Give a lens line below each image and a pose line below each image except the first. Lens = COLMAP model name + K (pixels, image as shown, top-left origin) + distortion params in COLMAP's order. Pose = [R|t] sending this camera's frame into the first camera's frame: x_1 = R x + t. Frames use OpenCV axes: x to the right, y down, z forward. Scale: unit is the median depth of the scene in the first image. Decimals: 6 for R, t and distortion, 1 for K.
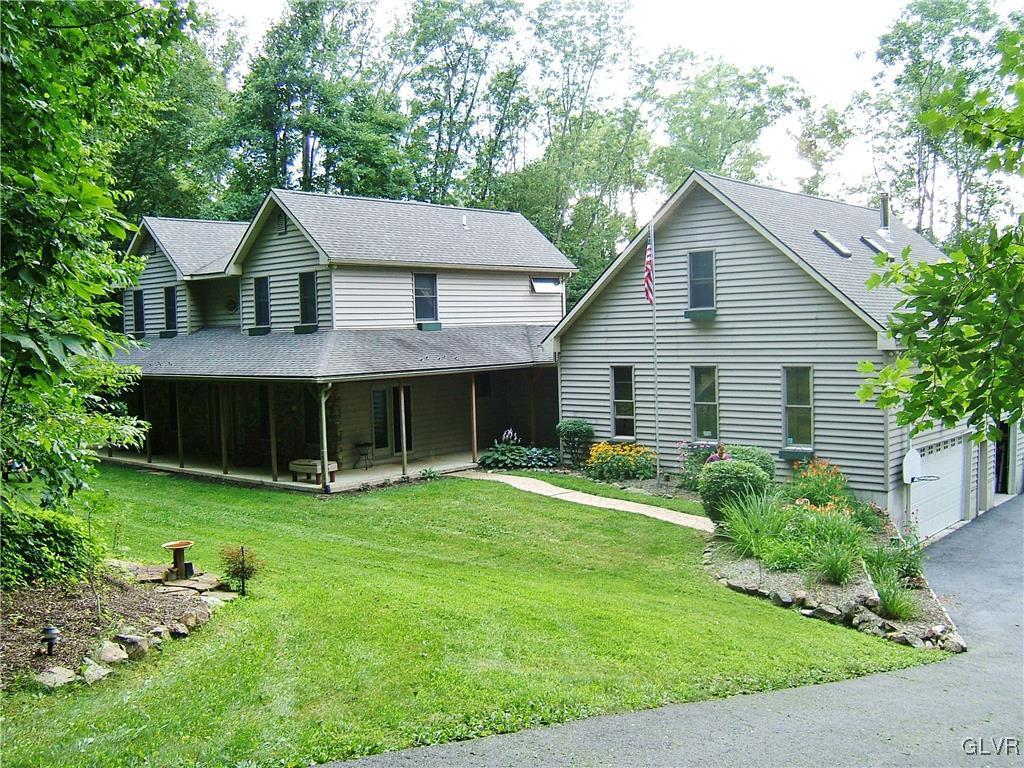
lens RADIAL K [[969.9, 0, 512.4], [0, 969.9, 386.7], [0, 0, 1]] dist [-0.008031, 0.000000]
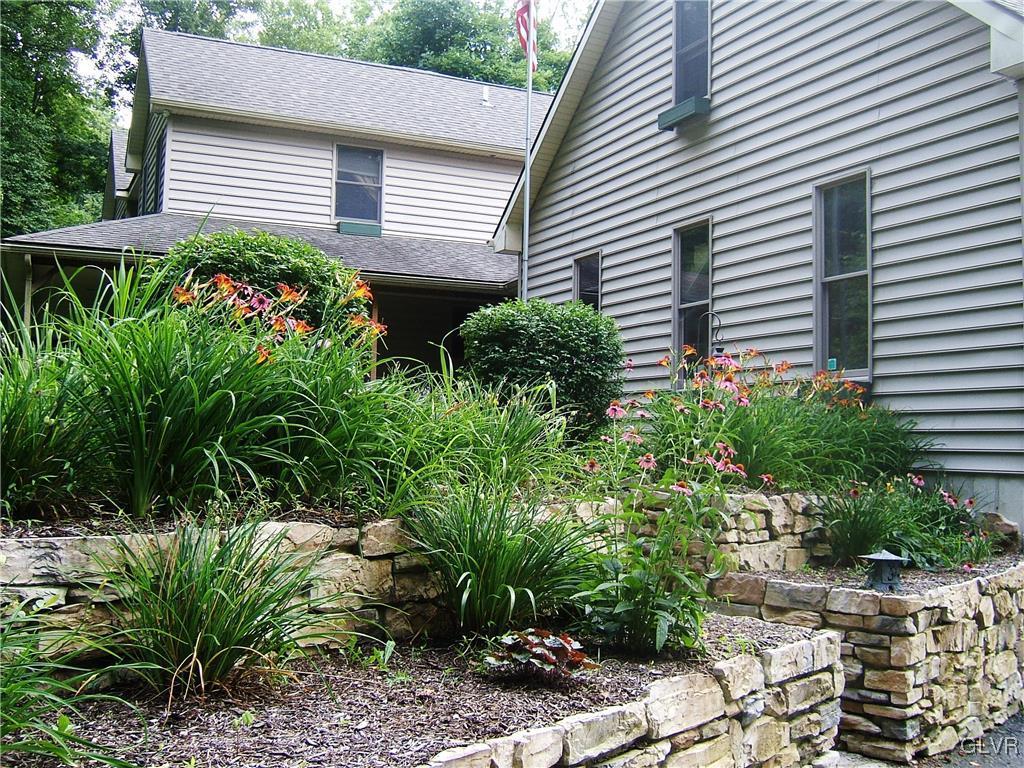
lens RADIAL K [[1063.9, 0, 512.2], [0, 1063.9, 381.3], [0, 0, 1]] dist [0.001464, 0.000000]
pose [[0.918623, 0.024266, -0.394389, 0.320868], [-0.068808, 0.992686, -0.099193, 0.110423], [0.389098, 0.118258, 0.913574, 0.504038]]
